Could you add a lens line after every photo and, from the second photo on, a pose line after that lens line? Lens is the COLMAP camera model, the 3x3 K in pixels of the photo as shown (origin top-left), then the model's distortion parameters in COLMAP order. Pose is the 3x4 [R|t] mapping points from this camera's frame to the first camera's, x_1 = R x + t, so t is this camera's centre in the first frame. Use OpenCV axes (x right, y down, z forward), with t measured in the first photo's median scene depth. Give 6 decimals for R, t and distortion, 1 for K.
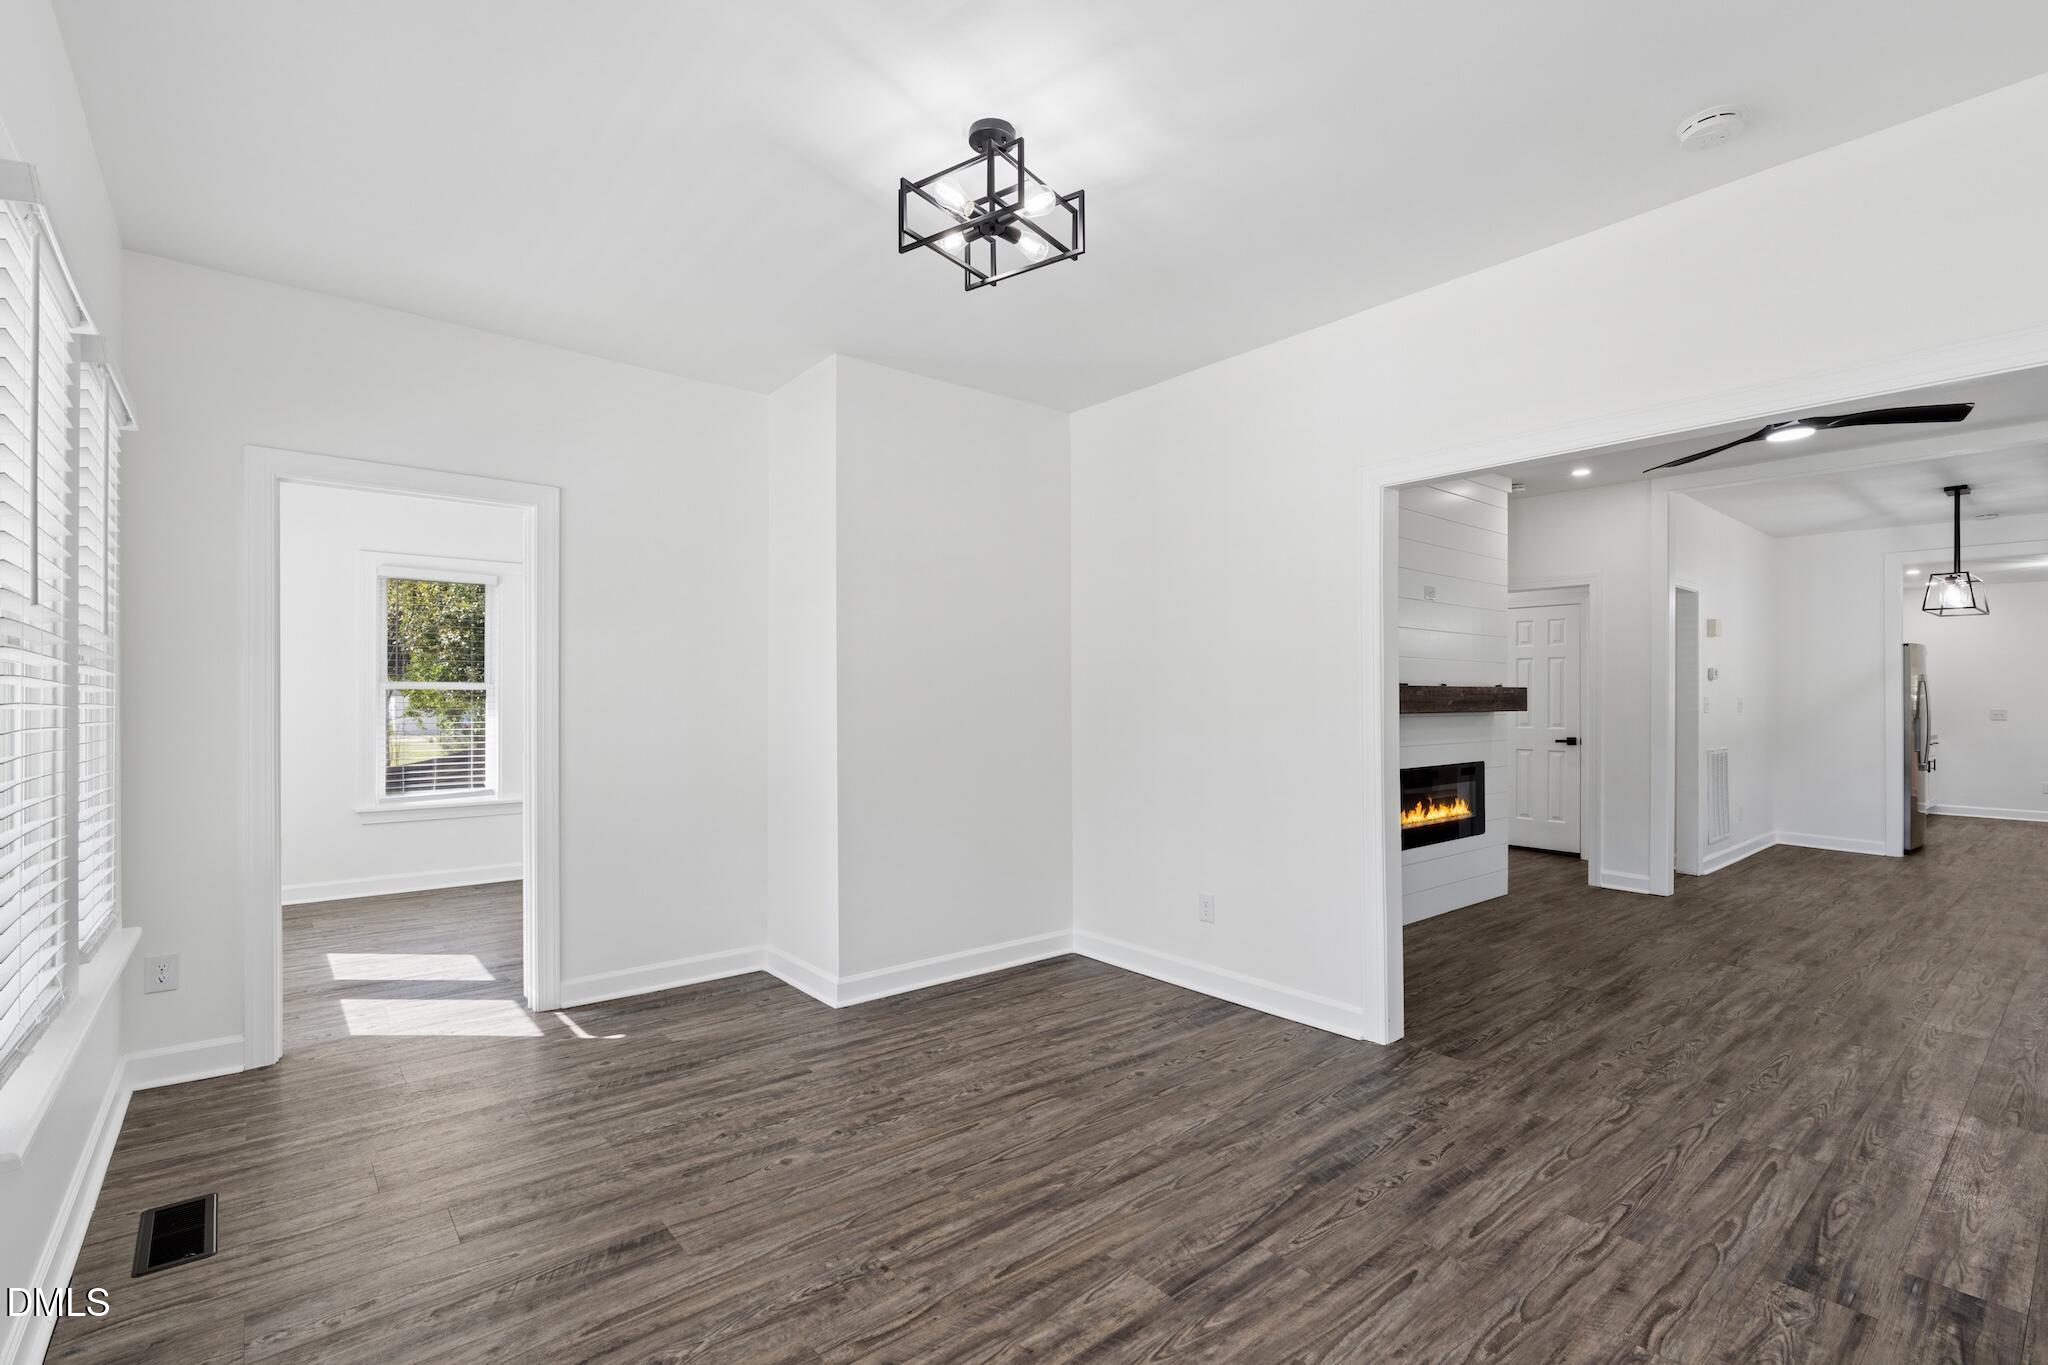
lens RADIAL K [[923.6, 0, 1022.2], [0, 923.6, 688.3], [0, 0, 1]] dist [-0.006719, 0.003386]
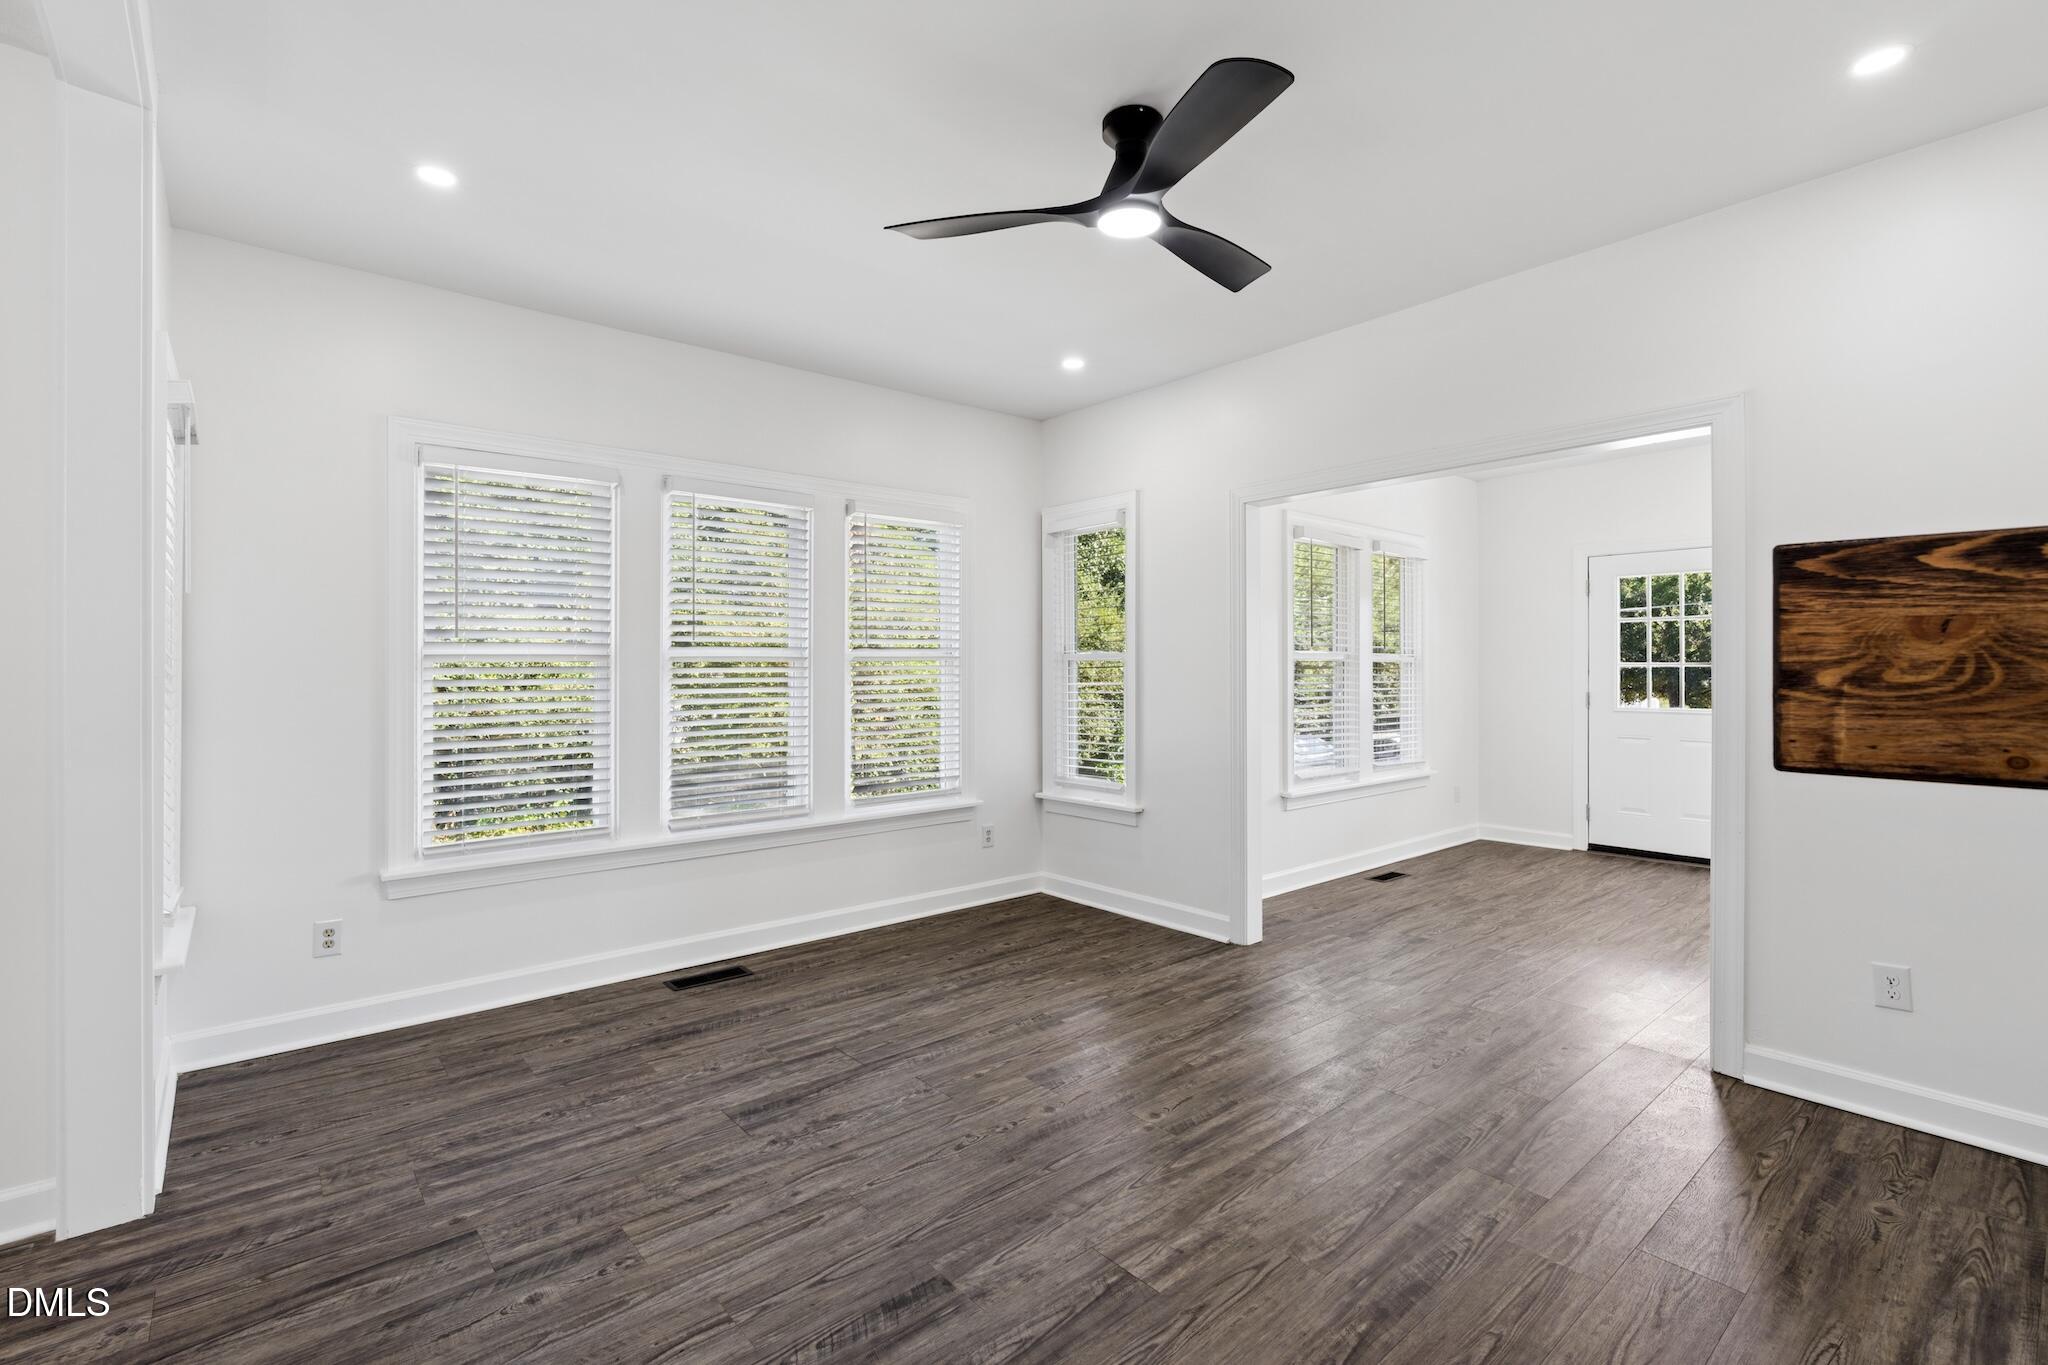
lens RADIAL K [[923.6, 0, 999.0], [0, 923.6, 685.9], [0, 0, 1]] dist [-0.006719, 0.003386]
pose [[-0.999988, 0.003838, 0.003002, 1.296992], [0.003837, 0.999993, -0.000339, 0.029754], [-0.003004, -0.000327, -0.999995, 2.251530]]
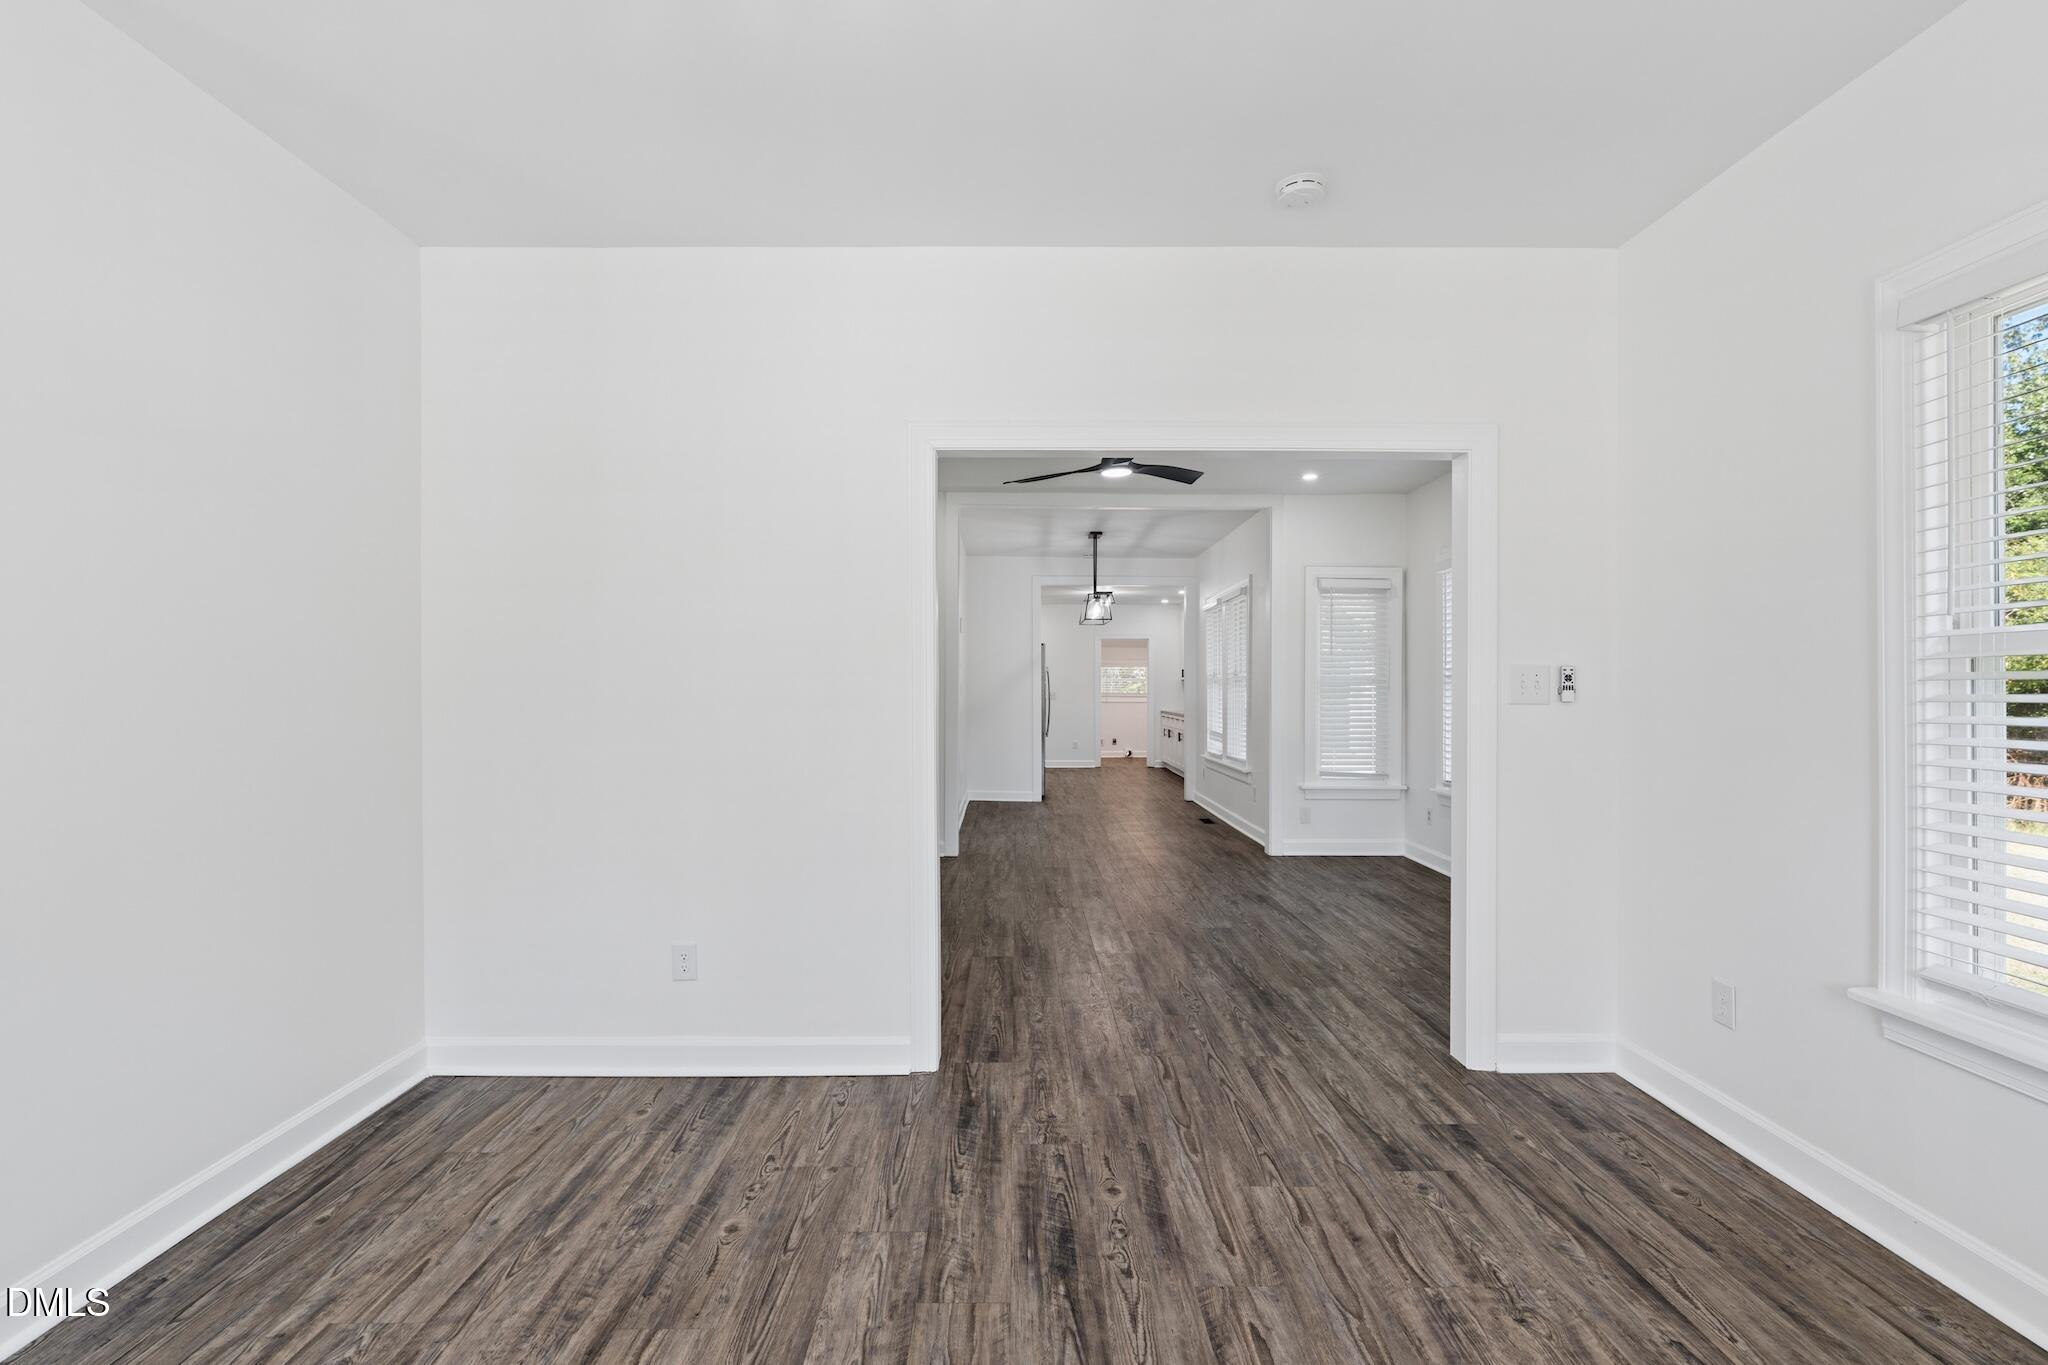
lens RADIAL K [[923.6, 0, 1022.8], [0, 923.6, 676.3], [0, 0, 1]] dist [-0.006719, 0.003386]
pose [[0.635407, 0.005449, 0.772158, -0.297637], [-0.008708, 0.999962, 0.000110, 0.001182], [-0.772128, -0.006794, 0.635431, 0.435145]]
